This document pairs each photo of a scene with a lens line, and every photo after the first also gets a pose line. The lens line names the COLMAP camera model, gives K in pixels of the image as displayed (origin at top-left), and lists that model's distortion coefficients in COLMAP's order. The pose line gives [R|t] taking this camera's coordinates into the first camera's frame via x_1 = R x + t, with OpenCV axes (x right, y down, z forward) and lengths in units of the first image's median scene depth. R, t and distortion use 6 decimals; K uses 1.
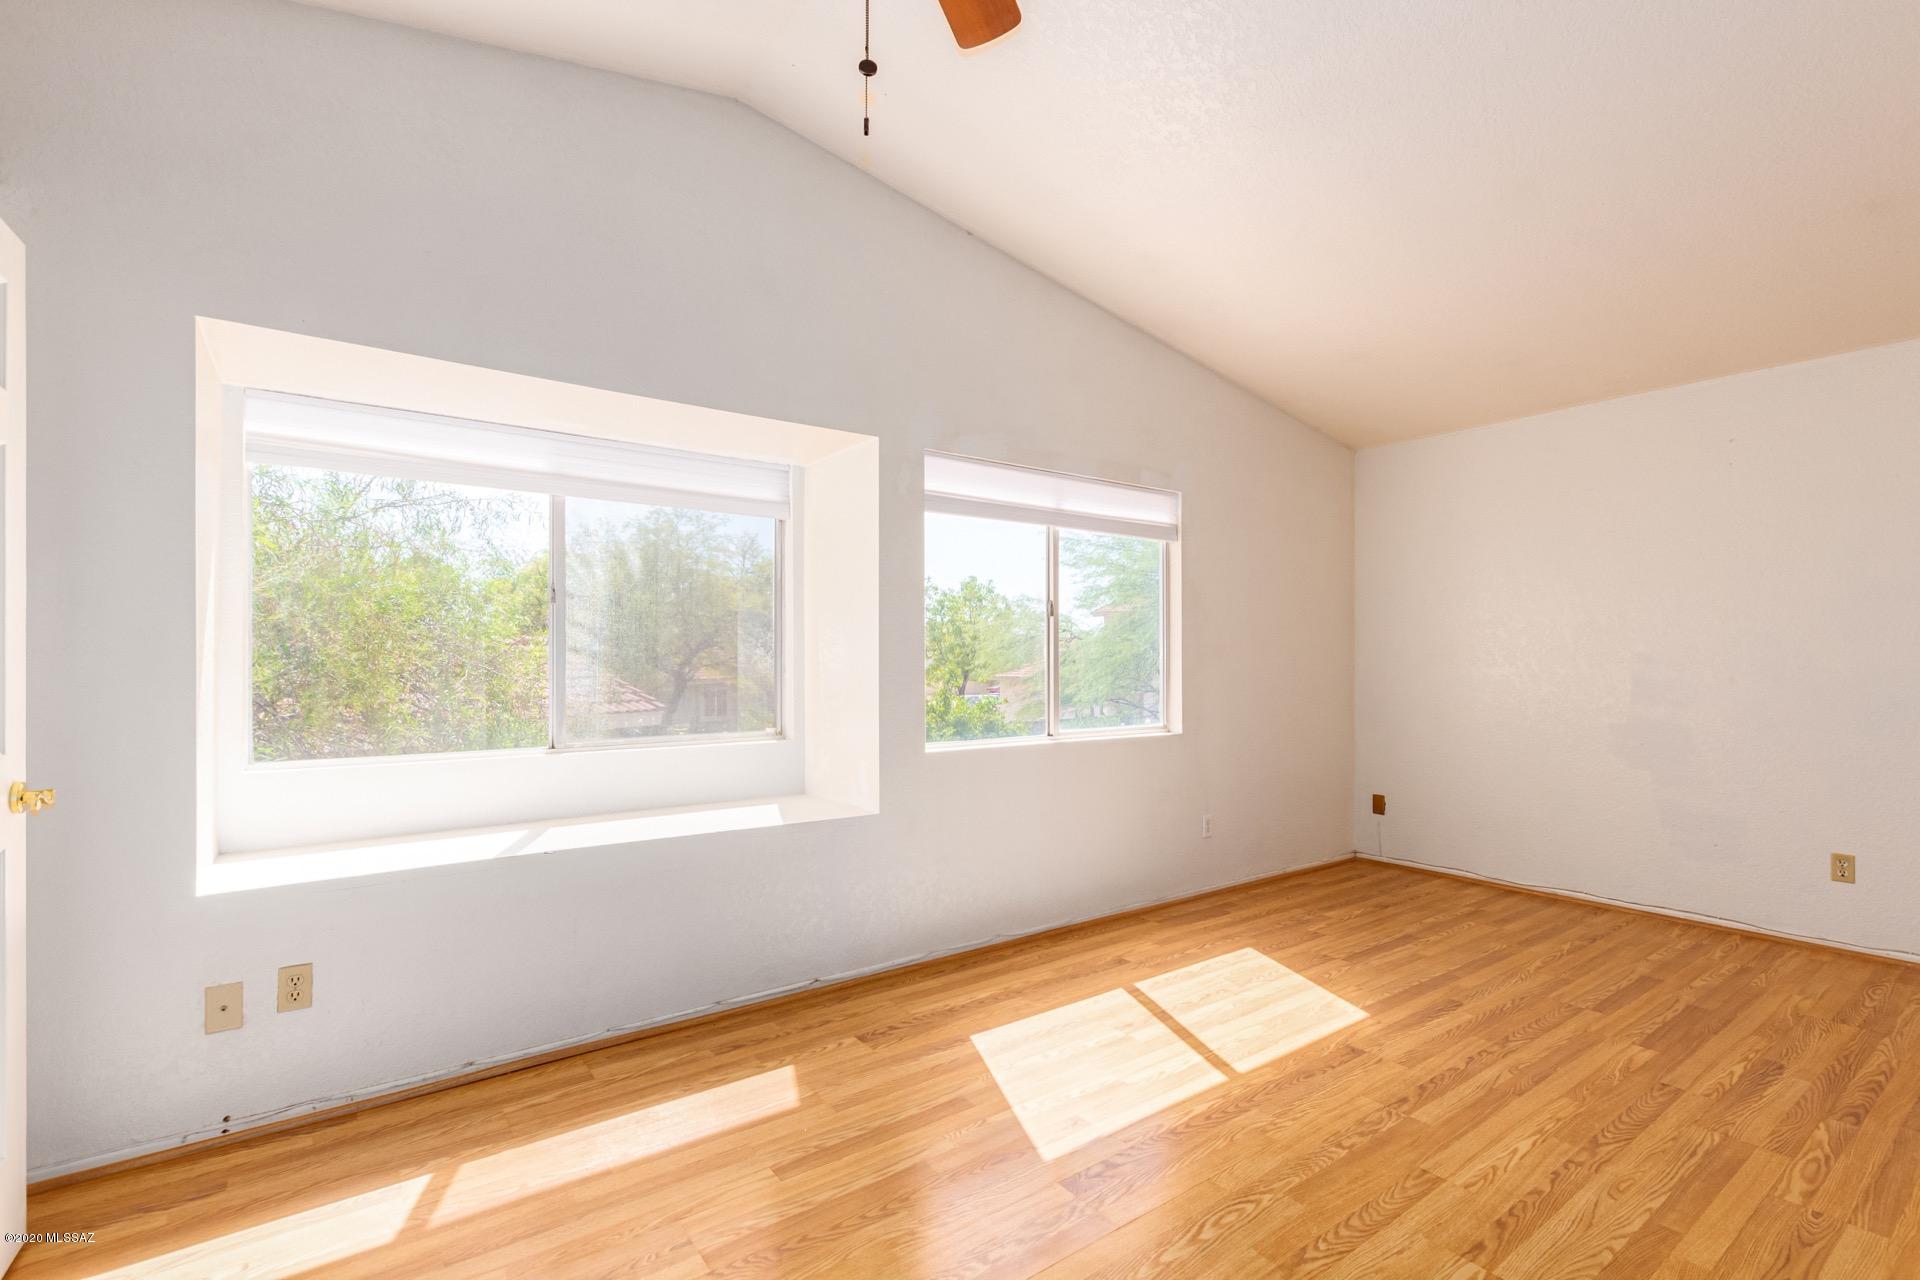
lens RADIAL K [[874.9, 0, 964.1], [0, 874.9, 647.5], [0, 0, 1]] dist [0.004564, -0.003445]
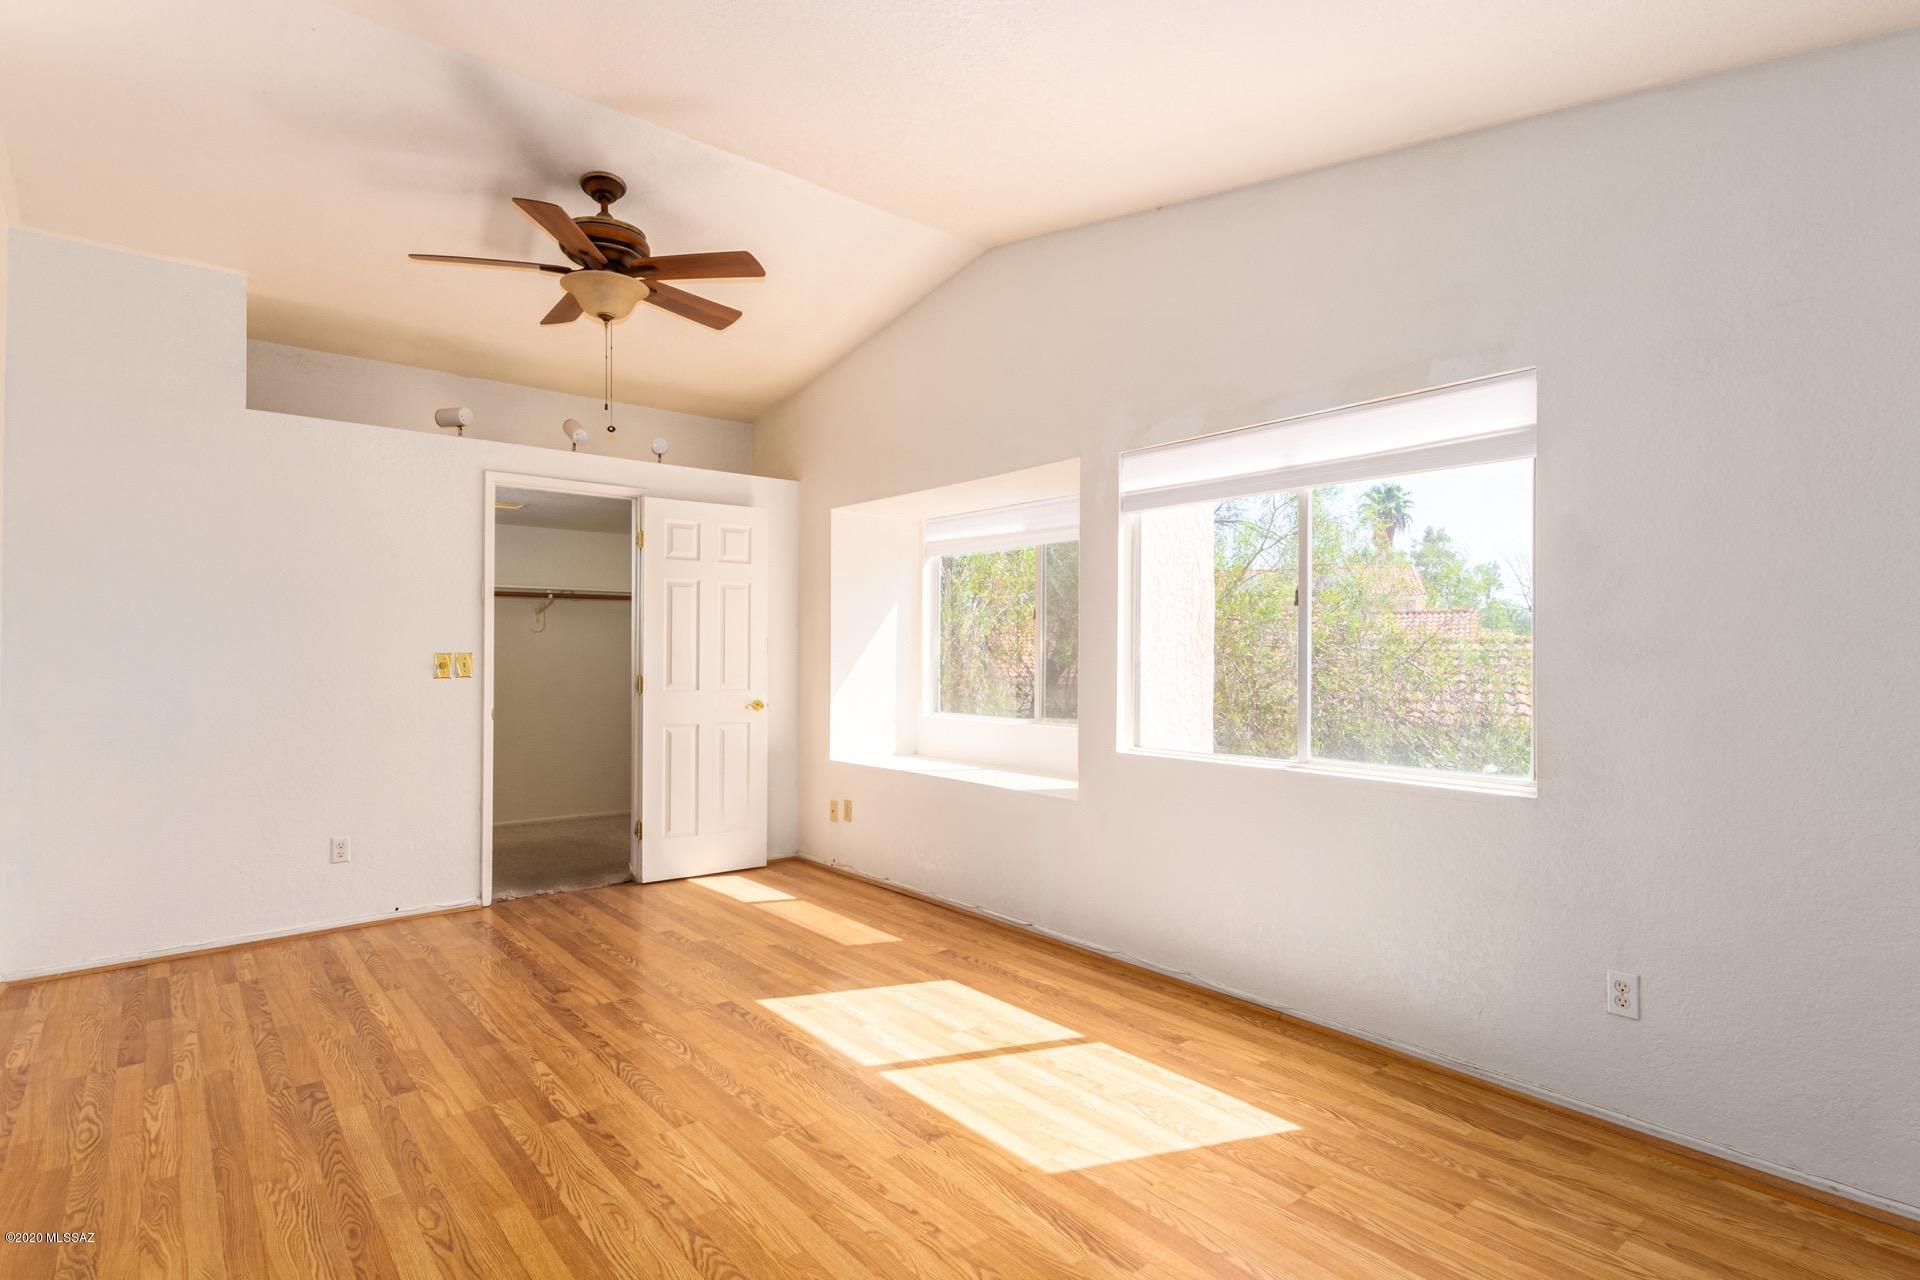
lens RADIAL K [[942.5, 0, 960.3], [0, 942.5, 646.1], [0, 0, 1]] dist [0.014722, -0.004093]
pose [[0.067088, -0.008604, -0.997710, 1.138878], [0.007626, 0.999938, -0.008111, 0.003850], [0.997718, -0.007064, 0.067150, 0.821841]]
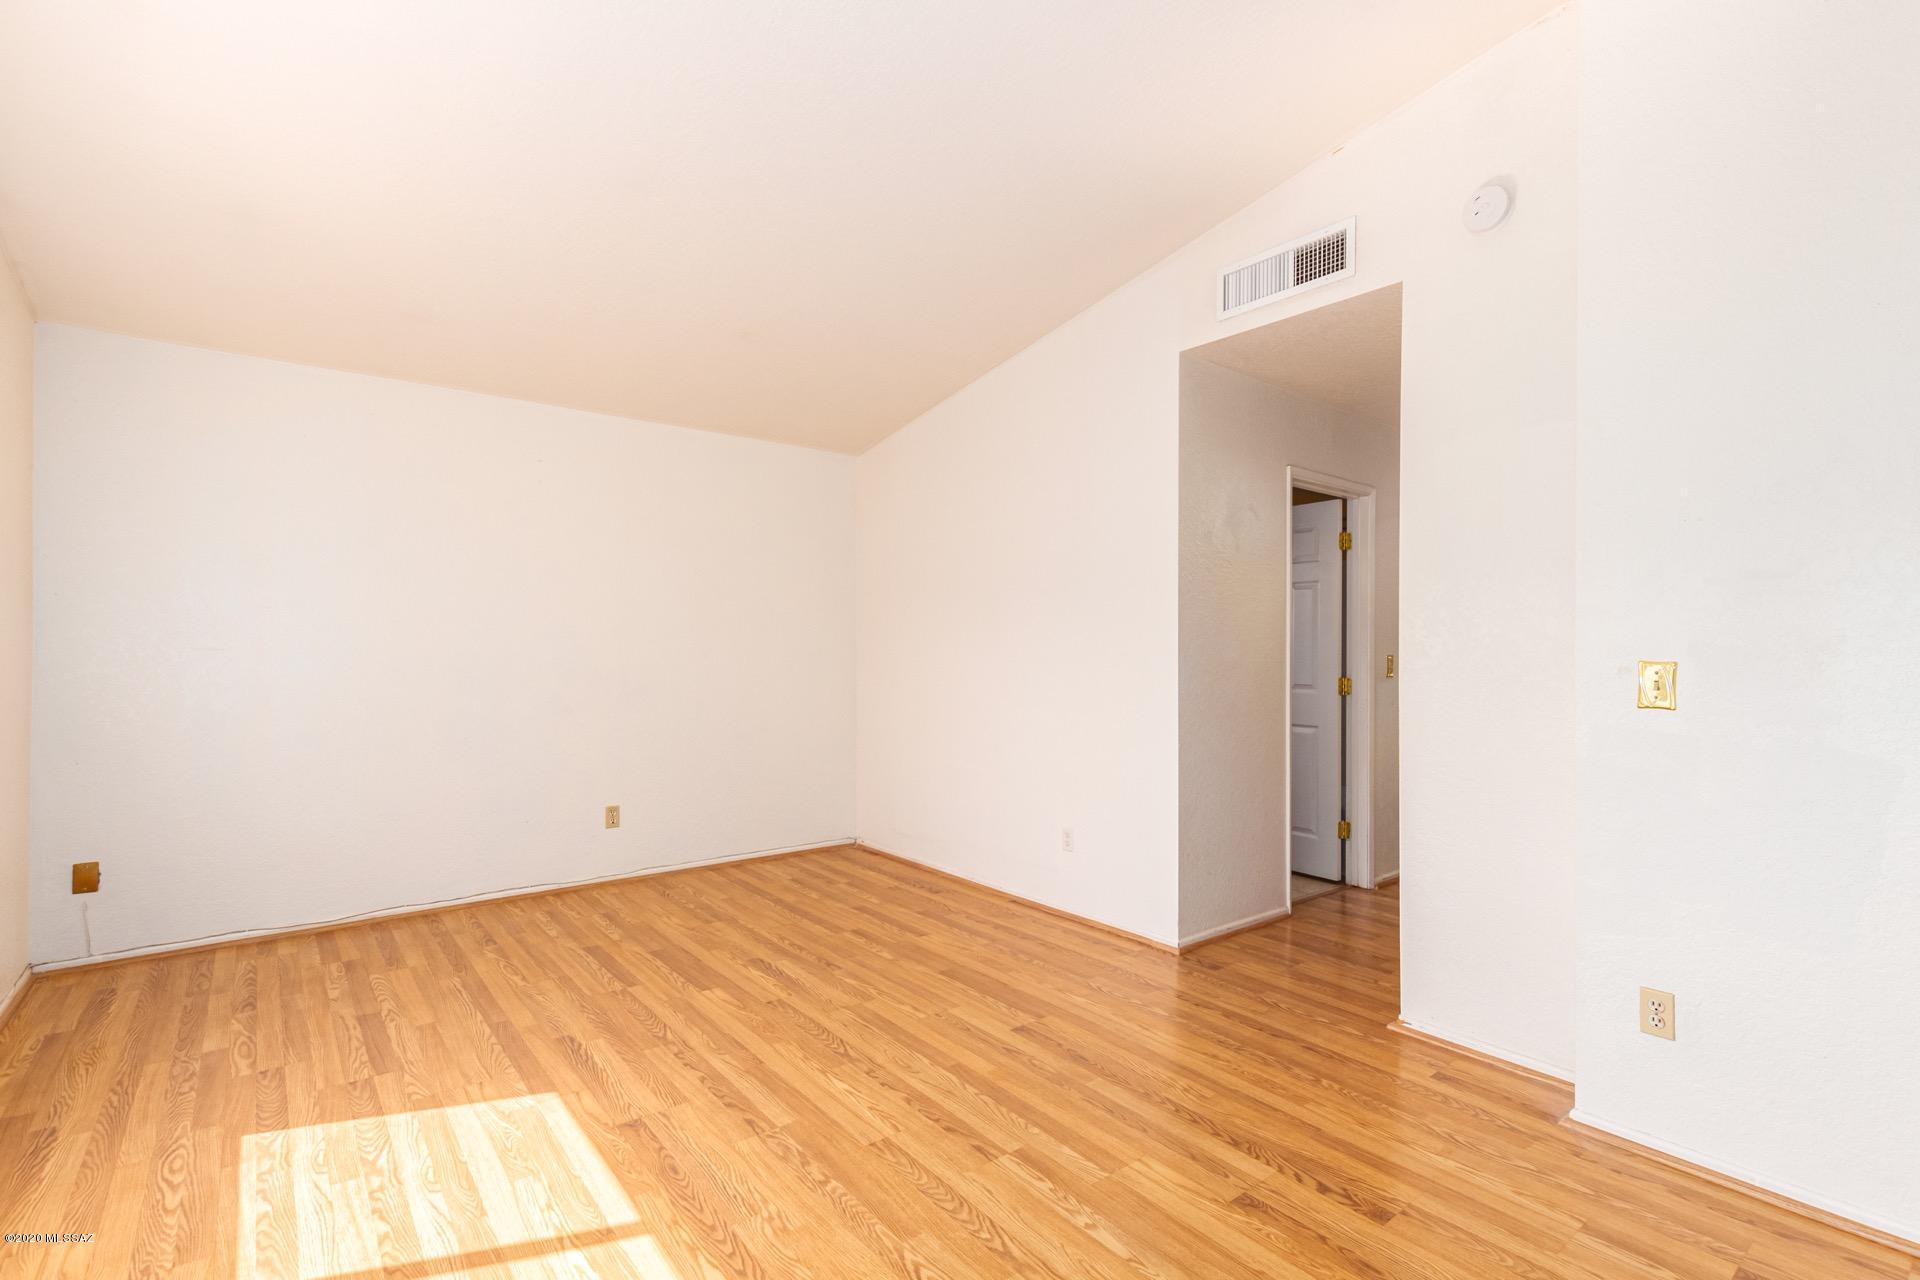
lens RADIAL K [[874.9, 0, 971.4], [0, 874.9, 649.0], [0, 0, 1]] dist [0.004564, -0.003445]
pose [[-0.053369, 0.002320, 0.998572, -0.350676], [-0.015136, 0.999881, -0.003132, 0.000334], [-0.998460, -0.015282, -0.053328, 0.615143]]
